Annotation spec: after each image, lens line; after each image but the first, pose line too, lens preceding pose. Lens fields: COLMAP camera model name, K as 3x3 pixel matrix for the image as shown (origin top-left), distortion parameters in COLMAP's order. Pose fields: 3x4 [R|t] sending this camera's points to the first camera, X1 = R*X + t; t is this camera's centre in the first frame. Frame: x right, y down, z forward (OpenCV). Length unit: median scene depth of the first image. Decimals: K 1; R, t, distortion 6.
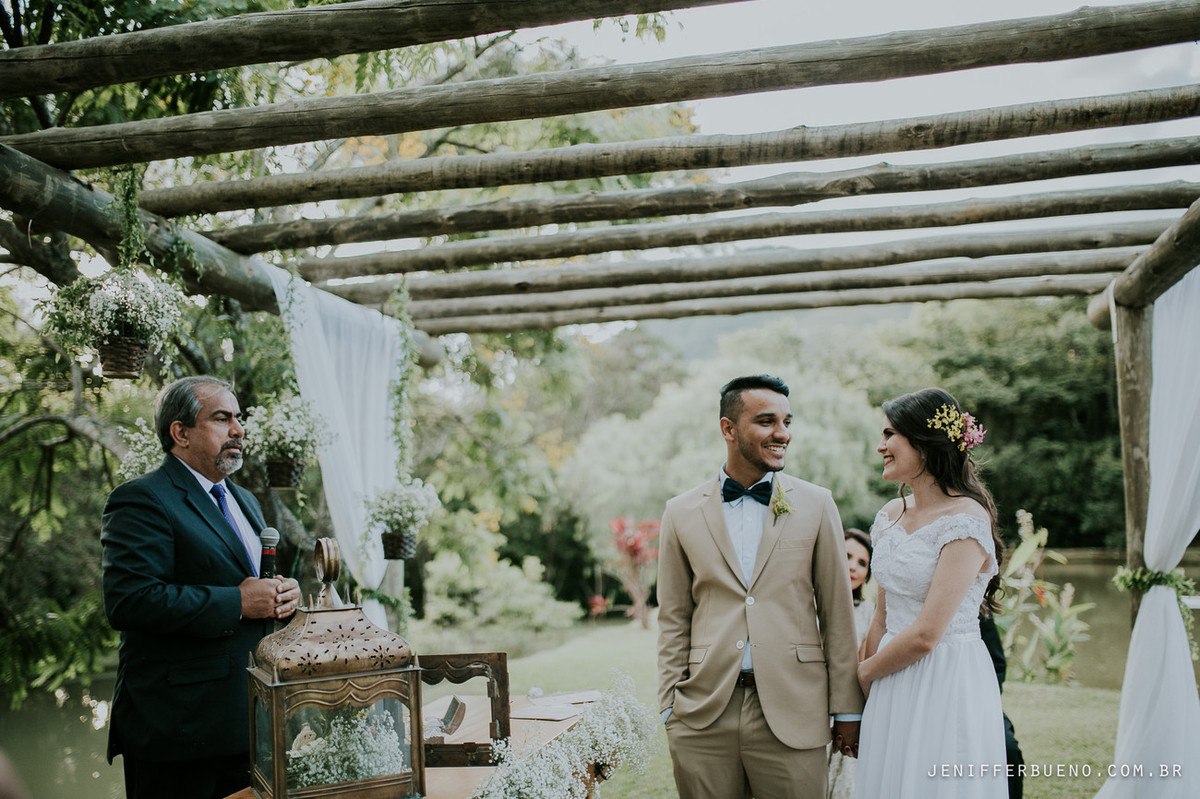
lens RADIAL K [[1183.3, 0, 612.8], [0, 1183.3, 403.7], [0, 0, 1]] dist [-0.050050, 0.018022]
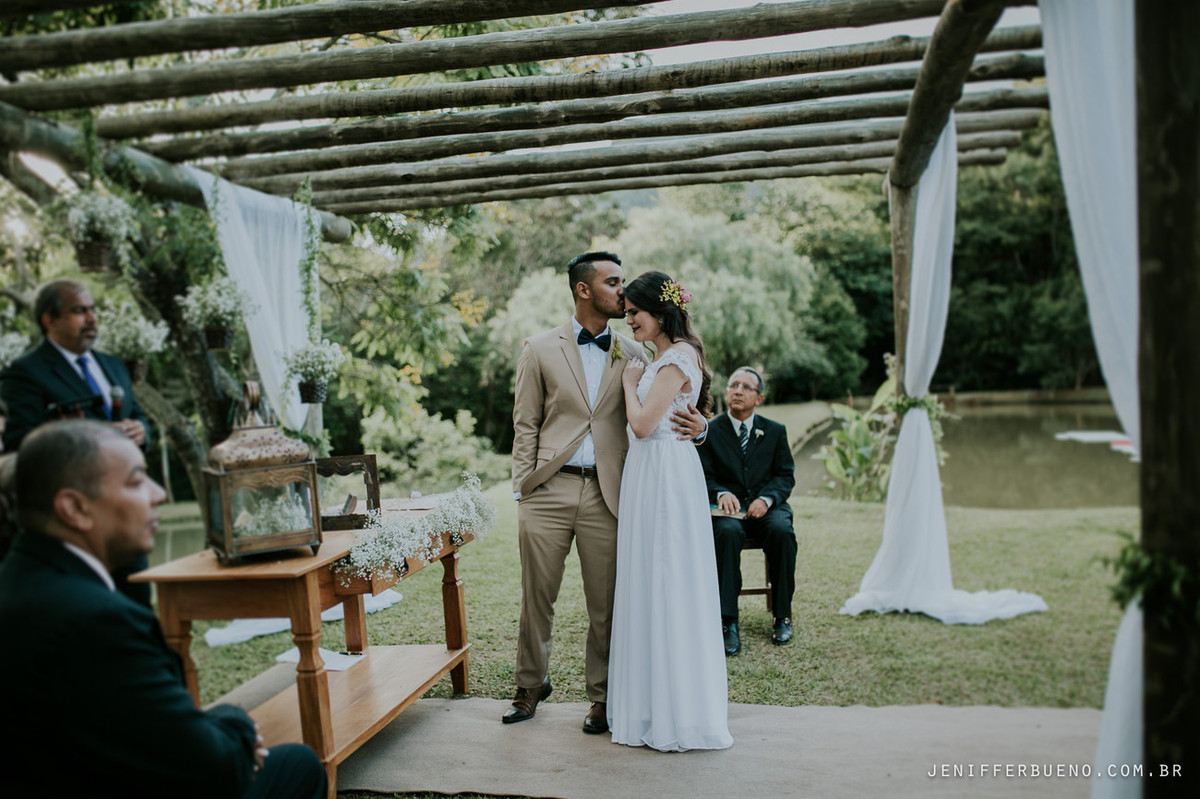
lens RADIAL K [[1157.4, 0, 600.0], [0, 1157.4, 399.5], [0, 0, 1]] dist [-0.055828, 0.034166]
pose [[0.998436, -0.027616, 0.048602, 0.073057], [0.021483, 0.992239, 0.122477, -0.018715], [-0.051608, -0.121242, 0.991281, -0.270447]]
